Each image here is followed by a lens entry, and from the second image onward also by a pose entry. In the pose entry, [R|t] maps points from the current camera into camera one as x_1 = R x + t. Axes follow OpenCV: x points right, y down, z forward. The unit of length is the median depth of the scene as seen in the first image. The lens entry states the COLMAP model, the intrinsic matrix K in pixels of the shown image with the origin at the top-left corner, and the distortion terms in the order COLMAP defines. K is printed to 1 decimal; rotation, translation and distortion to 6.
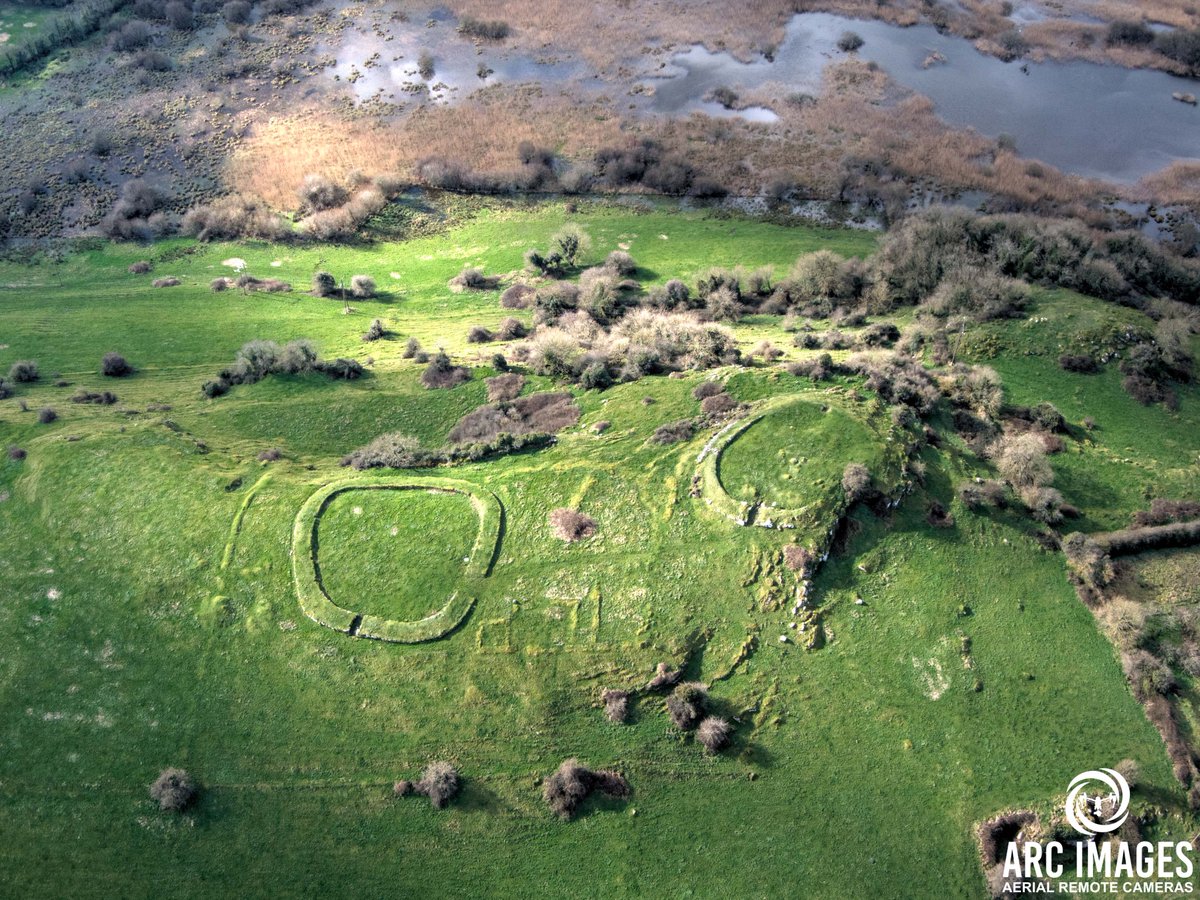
lens RADIAL K [[1085.8, 0, 600.0], [0, 1085.8, 450.0], [0, 0, 1]] dist [-0.093281, -0.173137]
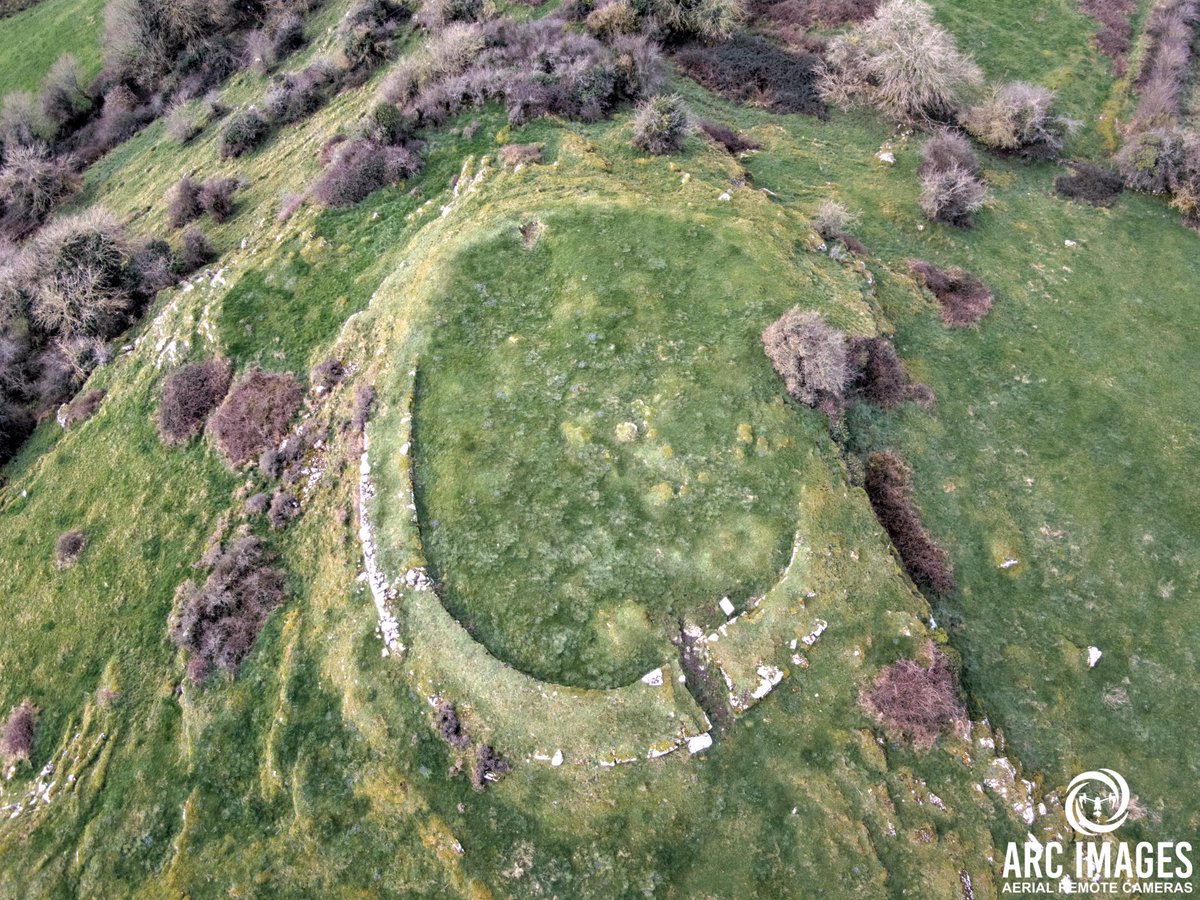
lens RADIAL K [[1085.8, 0, 600.0], [0, 1085.8, 450.0], [0, 0, 1]] dist [-0.093281, -0.173137]
pose [[0.659435, -0.649309, 0.378871, 0.052481], [0.550732, 0.760300, 0.344438, -0.092274], [-0.511703, -0.018478, 0.858964, 0.716667]]
